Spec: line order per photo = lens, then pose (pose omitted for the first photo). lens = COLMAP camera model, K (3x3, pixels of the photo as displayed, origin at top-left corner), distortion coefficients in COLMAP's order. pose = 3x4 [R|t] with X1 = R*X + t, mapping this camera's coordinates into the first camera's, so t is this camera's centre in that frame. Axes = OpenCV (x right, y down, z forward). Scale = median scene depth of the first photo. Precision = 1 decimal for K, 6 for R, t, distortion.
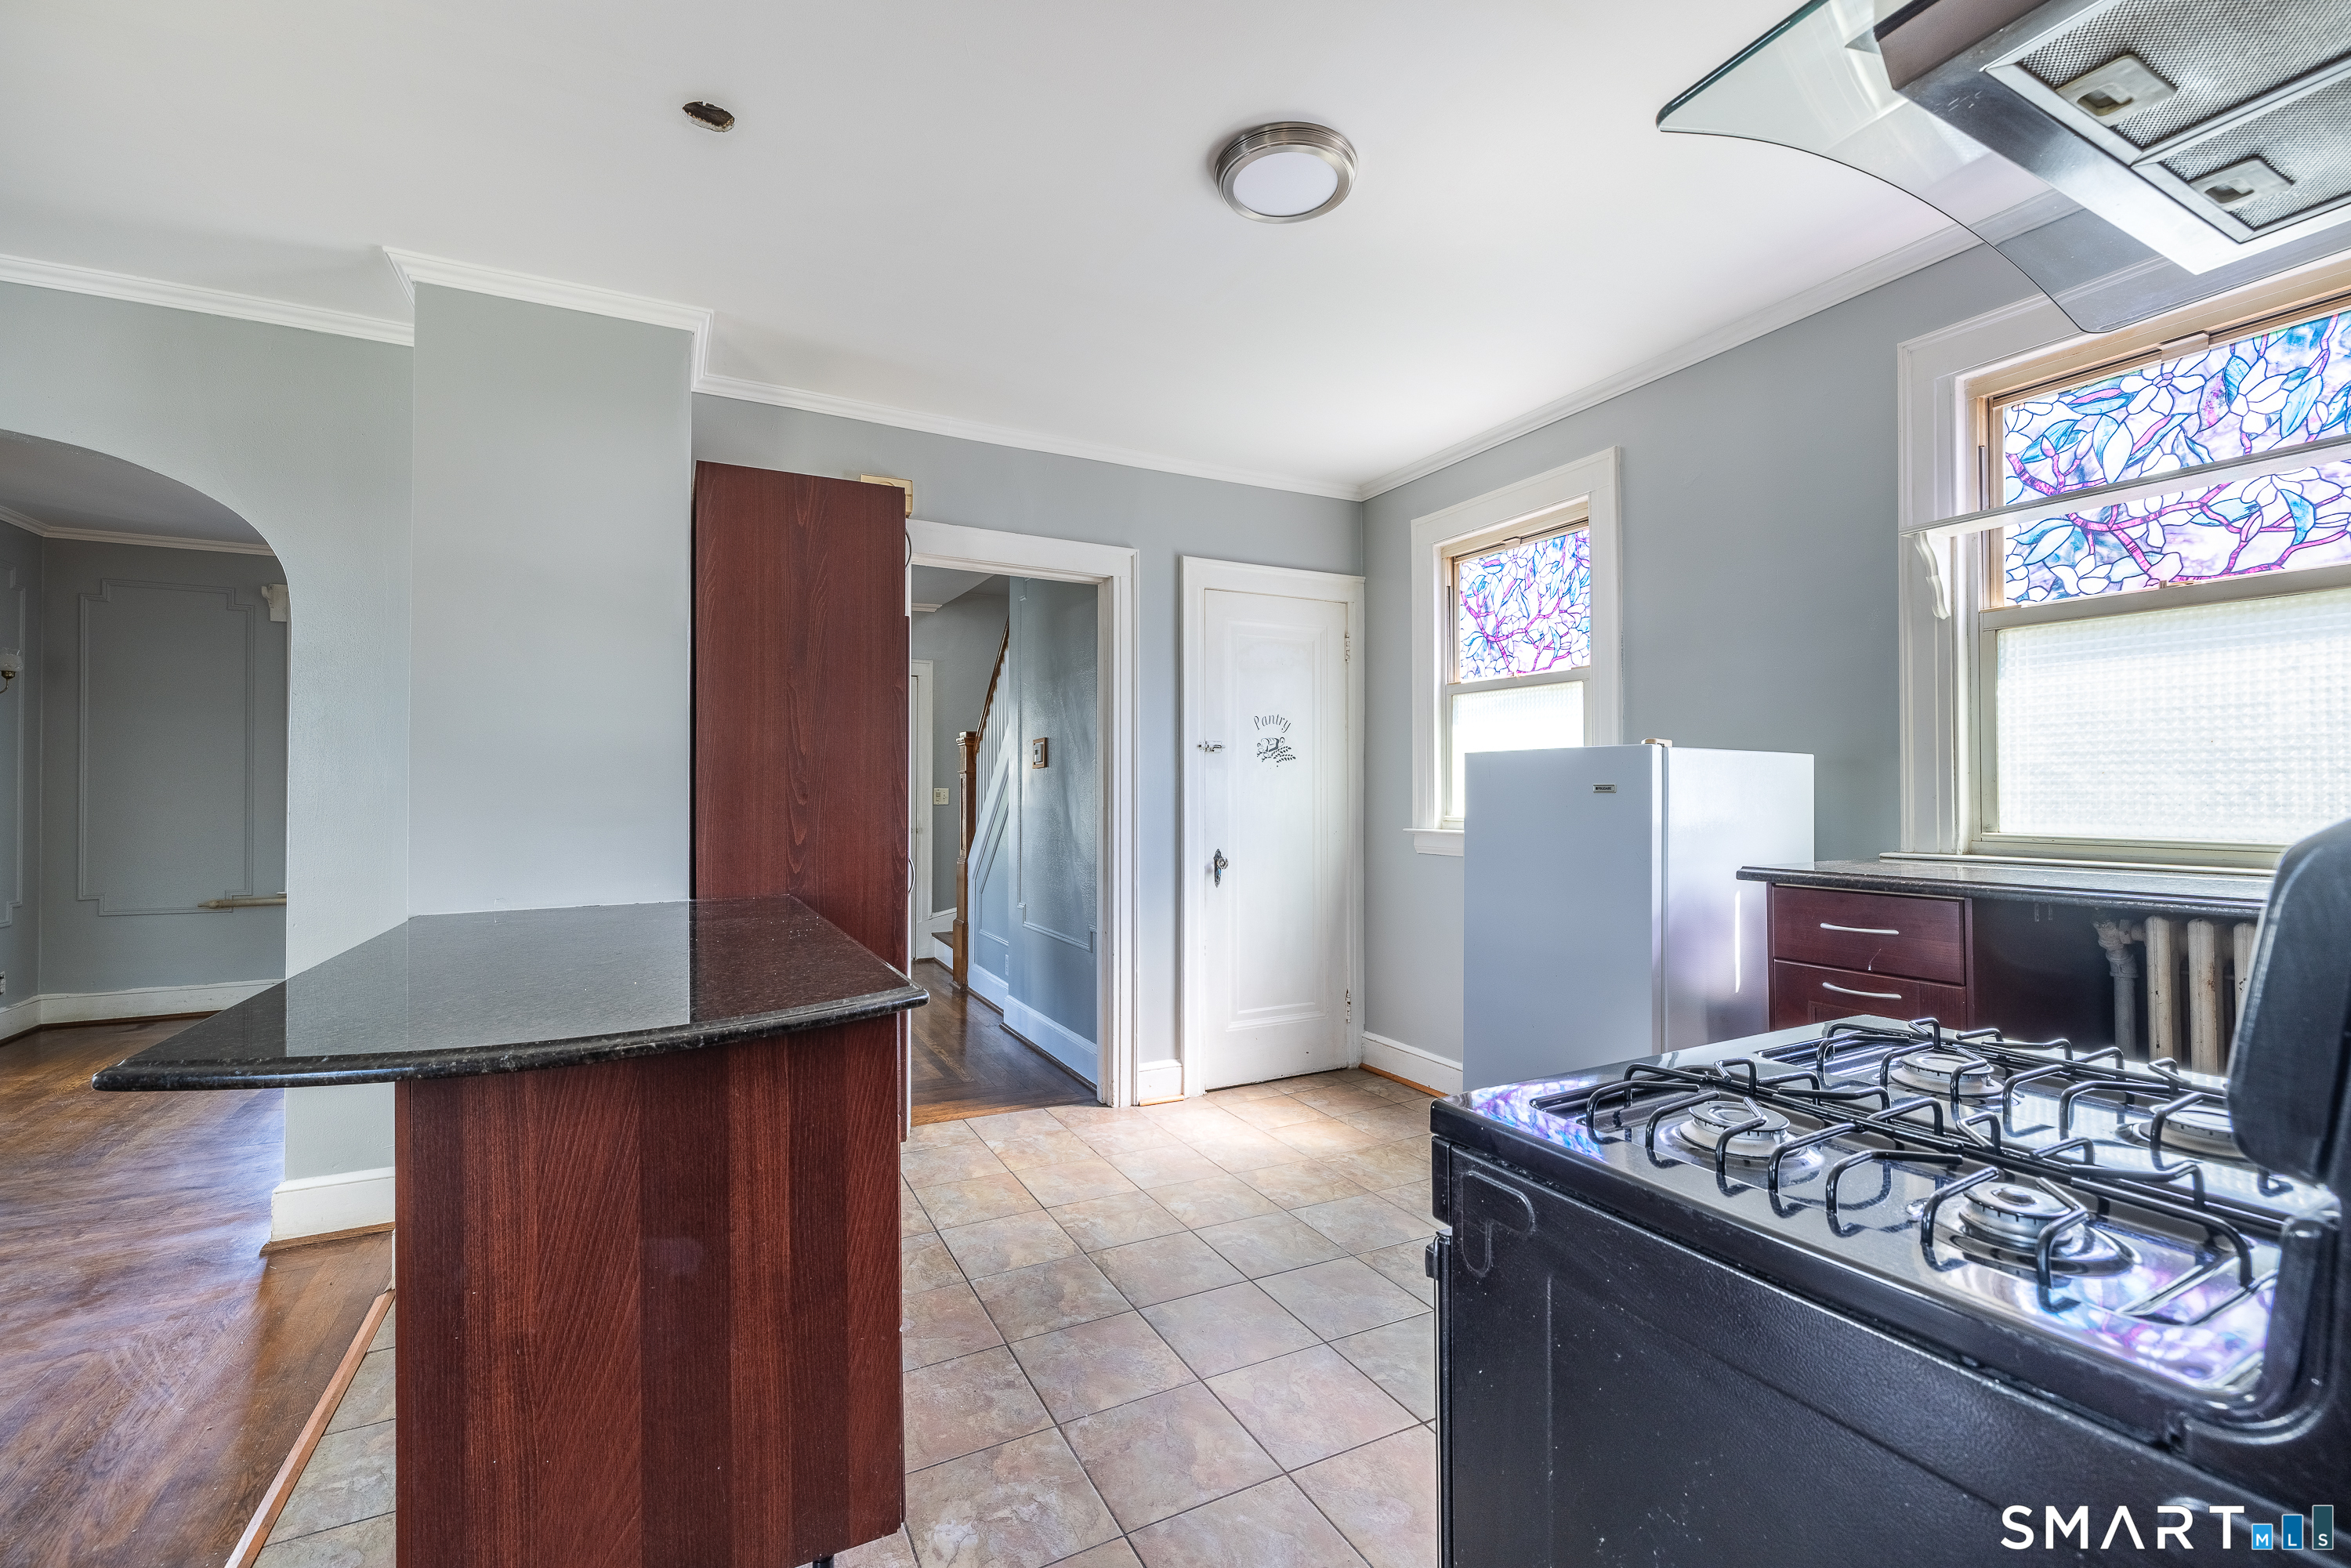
lens RADIAL K [[984.2, 0, 1175.5], [0, 984.2, 784.0], [0, 0, 1]] dist [0.000406, 0.000026]
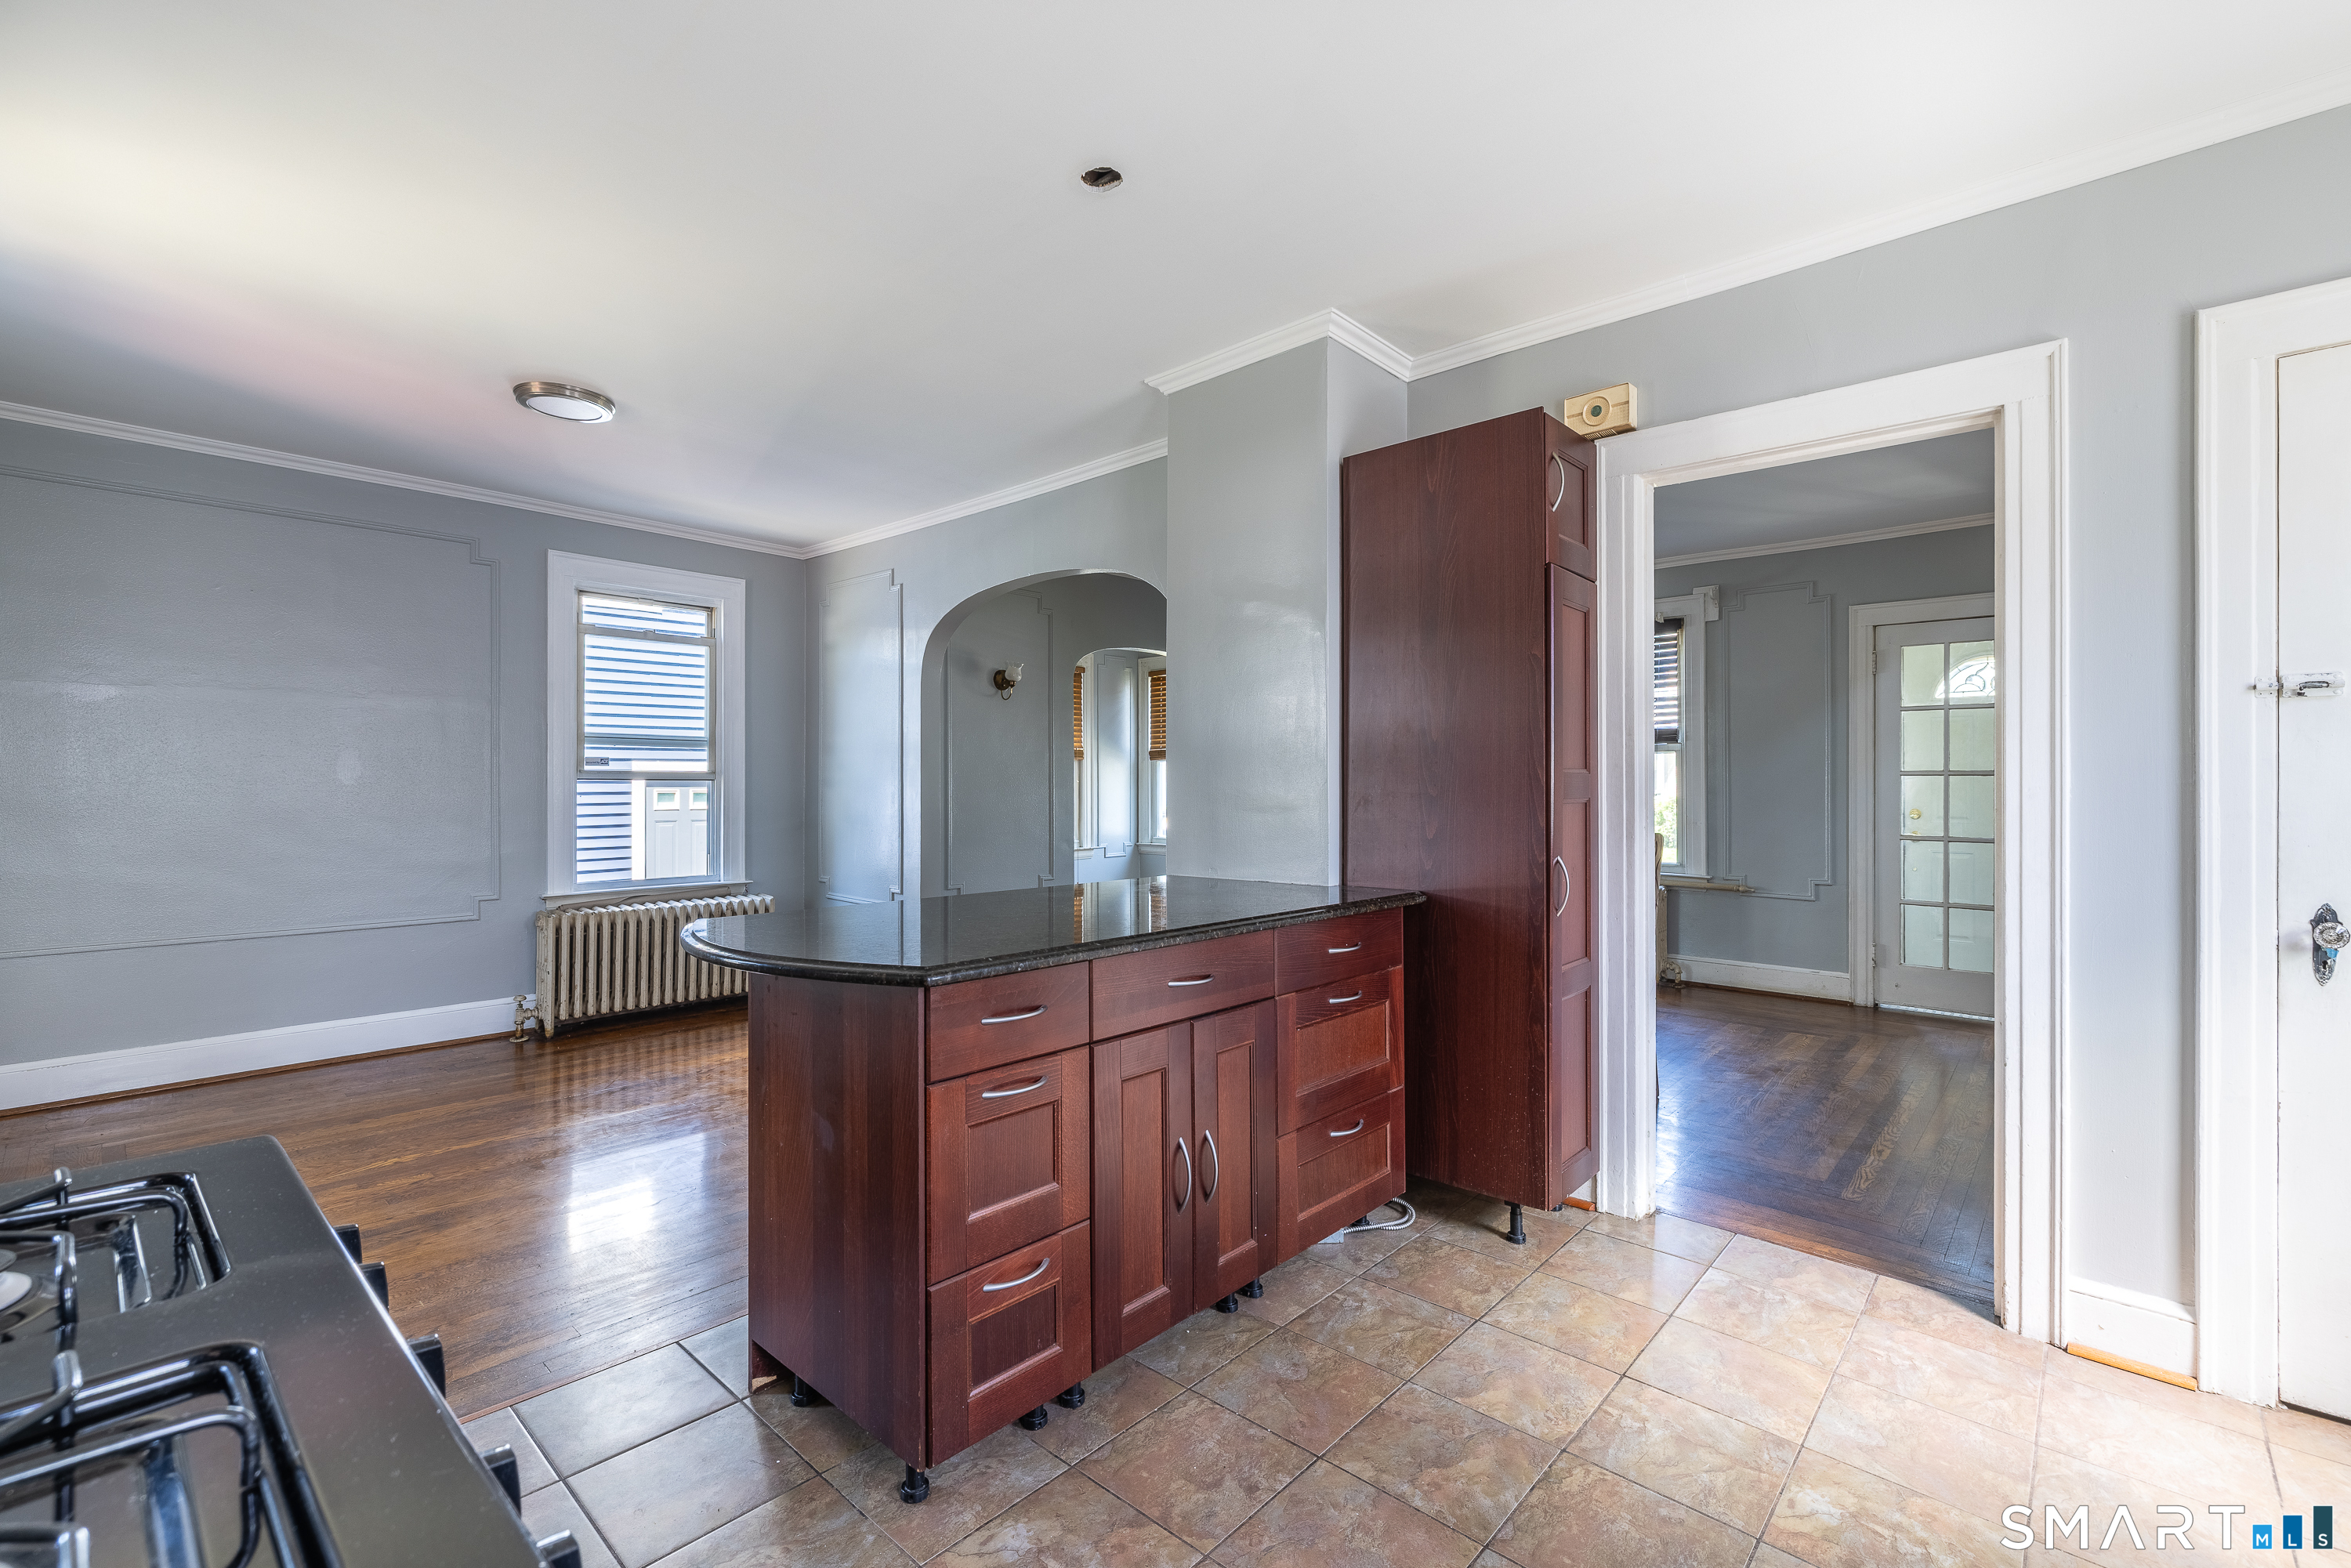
lens RADIAL K [[1014.8, 0, 1175.5], [0, 1014.8, 784.0], [0, 0, 1]] dist [0.001674, 0.000282]
pose [[0.345153, 0.002104, -0.938544, 0.346836], [0.007123, 0.999963, 0.004861, 0.003626], [0.938520, -0.008363, 0.345125, 0.362416]]
